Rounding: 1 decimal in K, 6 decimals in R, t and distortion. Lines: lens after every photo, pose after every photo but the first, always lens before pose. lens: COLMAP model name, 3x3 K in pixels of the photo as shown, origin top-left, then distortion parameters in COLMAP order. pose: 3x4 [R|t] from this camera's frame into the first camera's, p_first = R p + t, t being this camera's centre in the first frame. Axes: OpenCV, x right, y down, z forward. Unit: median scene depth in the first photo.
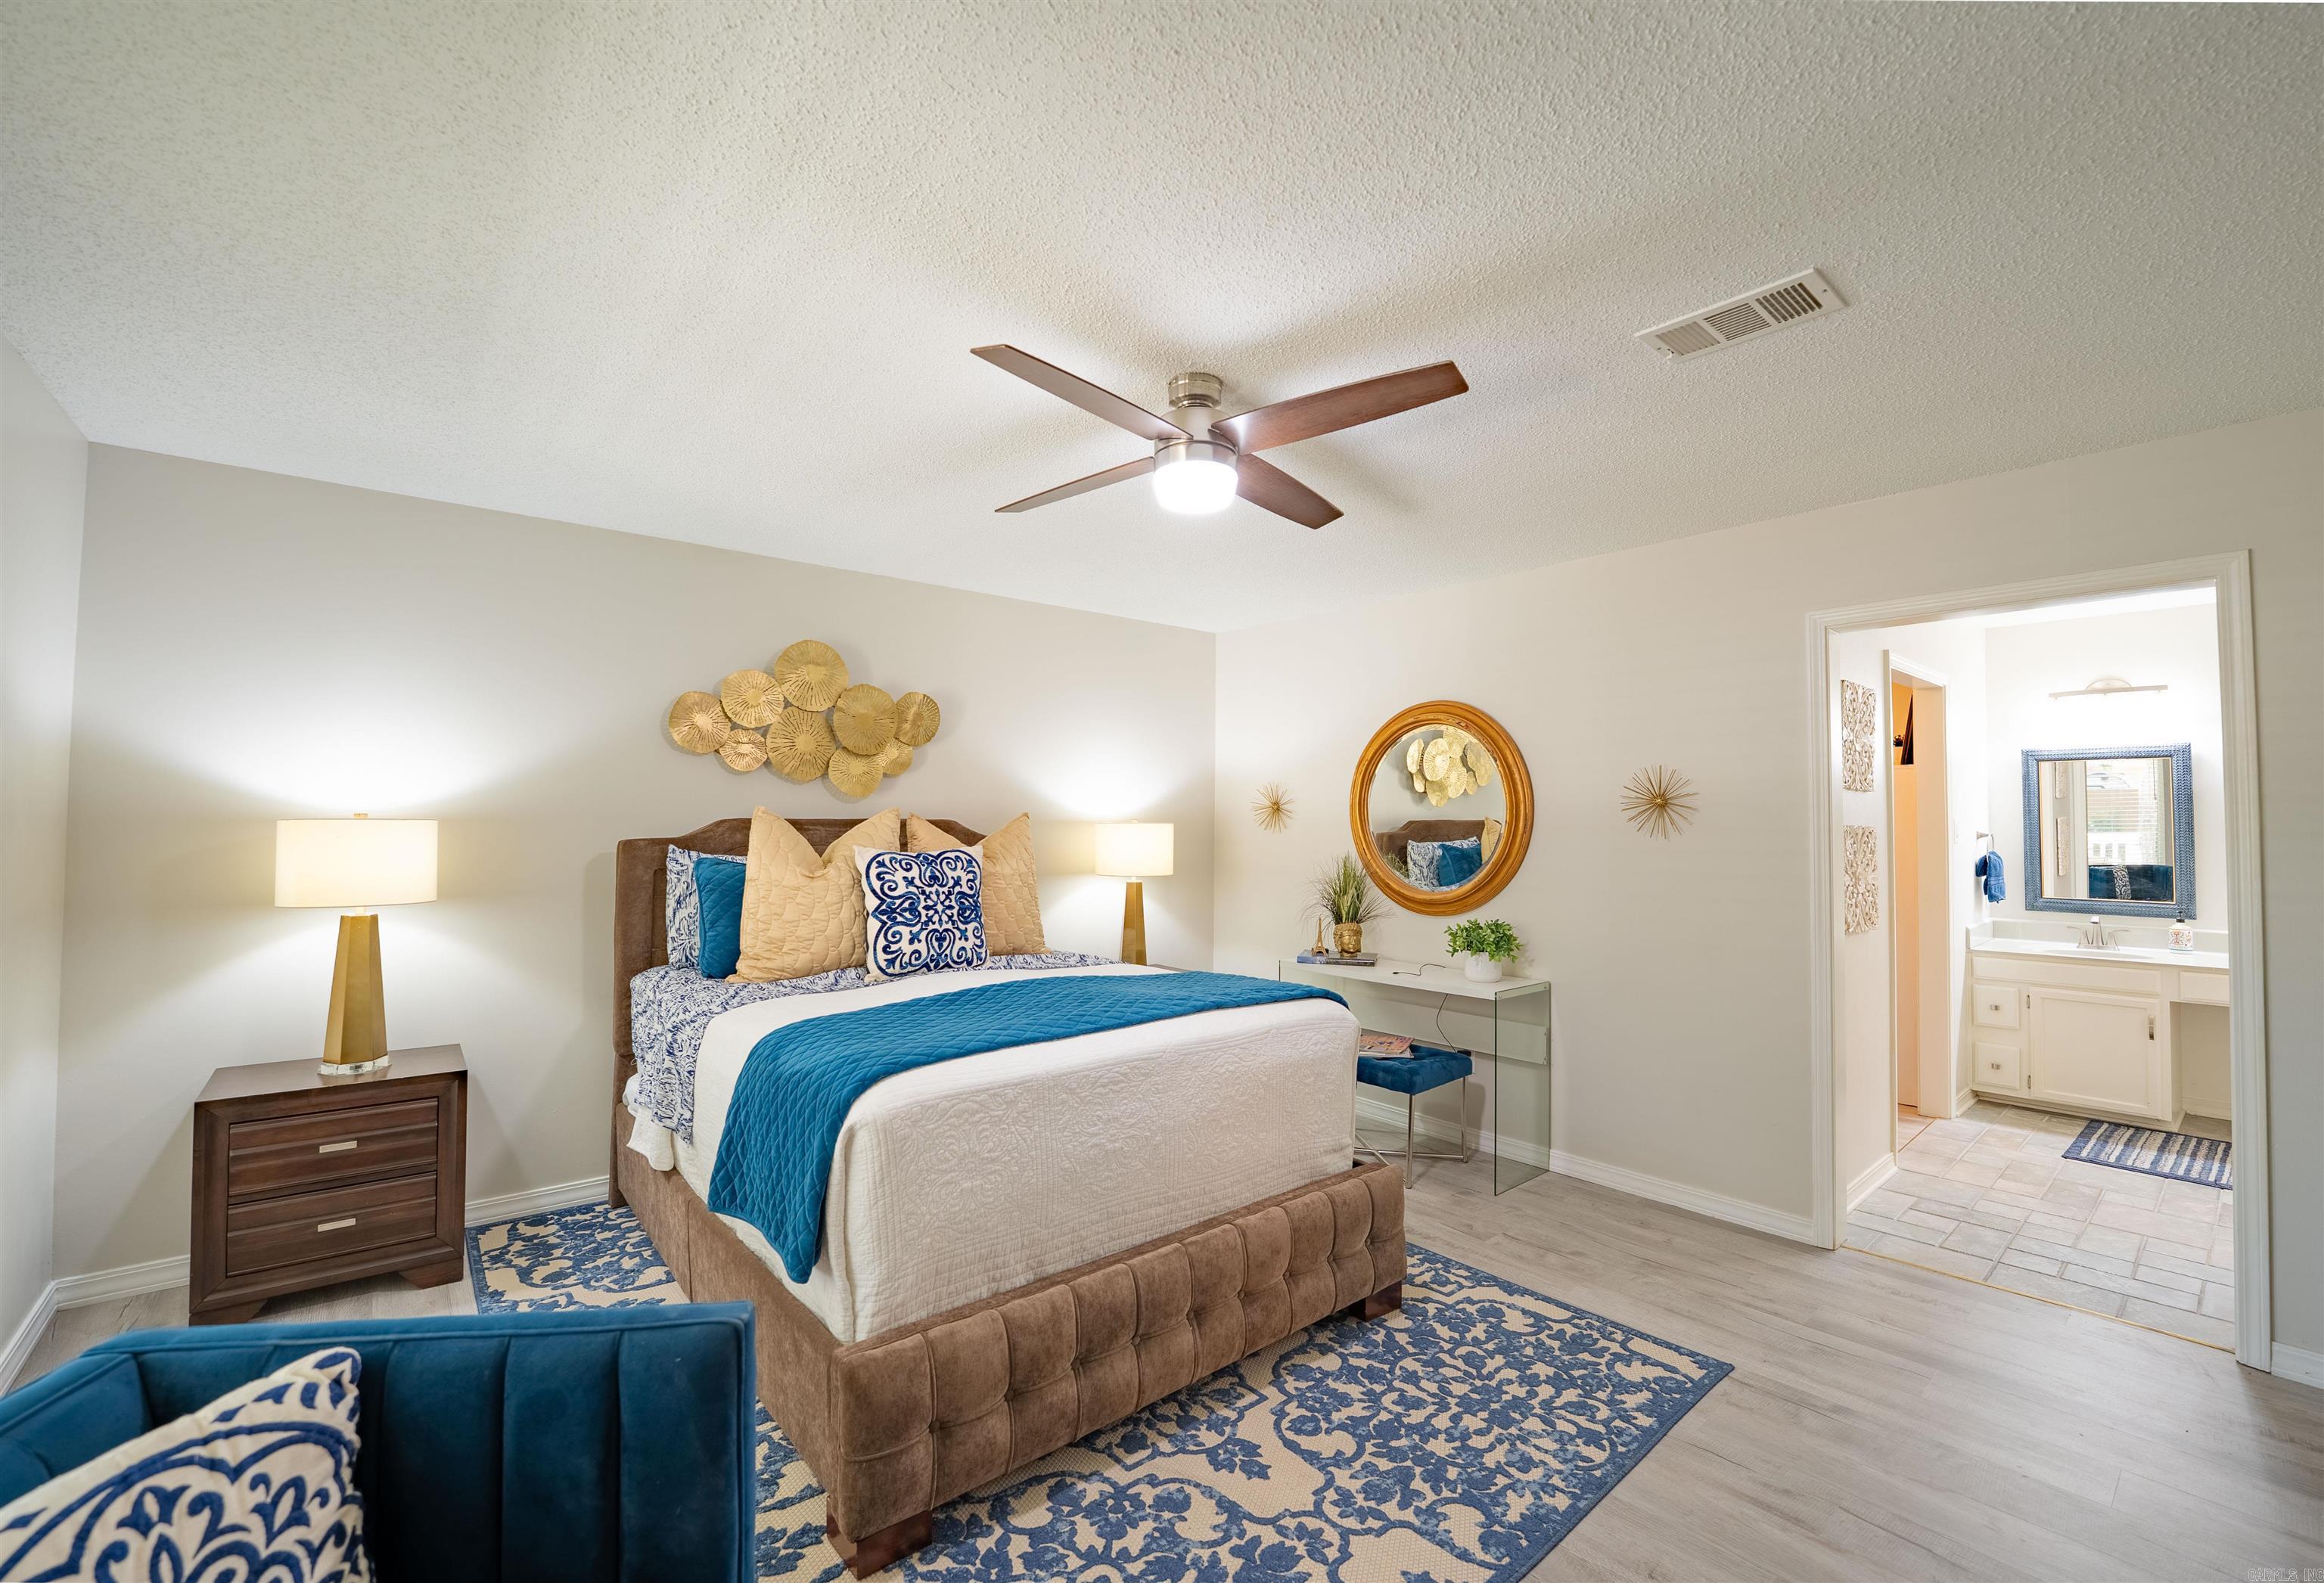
lens RADIAL K [[991.8, 0, 1172.7], [0, 991.8, 792.5], [0, 0, 1]] dist [-0.016246, 0.000128]
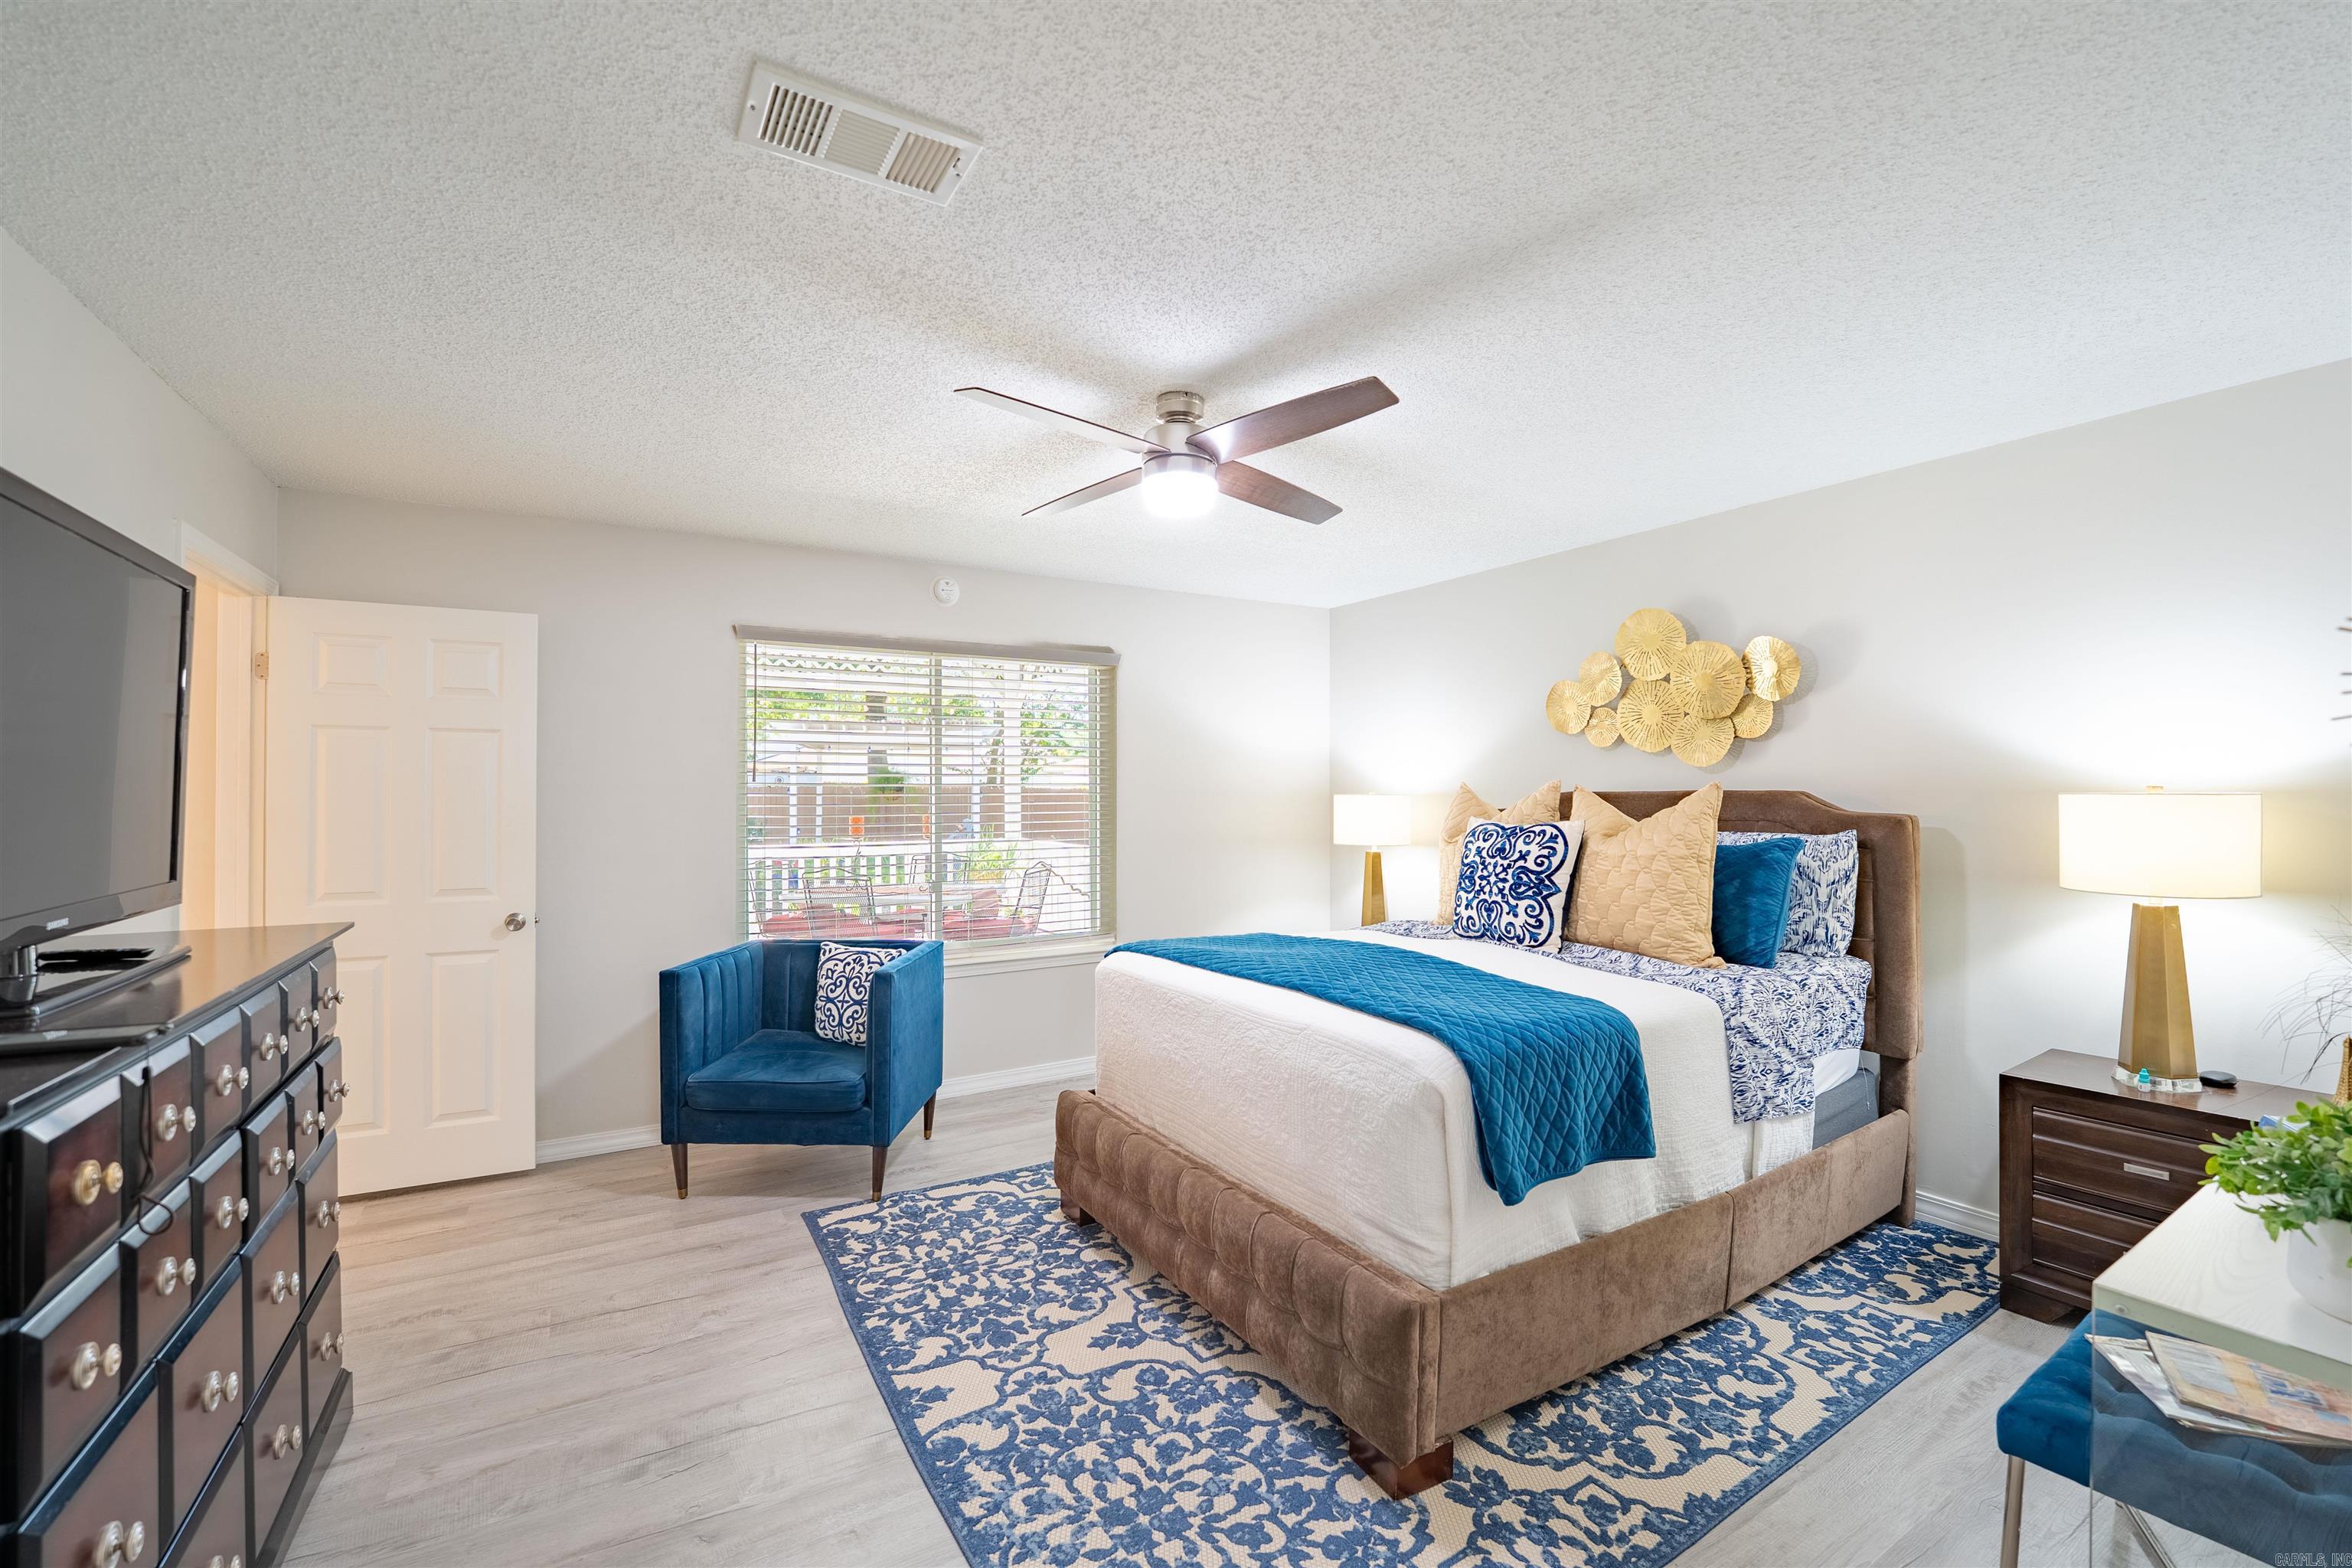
lens RADIAL K [[983.0, 0, 1183.0], [0, 983.0, 786.6], [0, 0, 1]] dist [-0.034134, 0.006317]
pose [[-0.165913, -0.022733, -0.985878, 1.106298], [0.028327, 0.999212, -0.027808, 0.056383], [0.985733, -0.032541, -0.165138, 1.182414]]
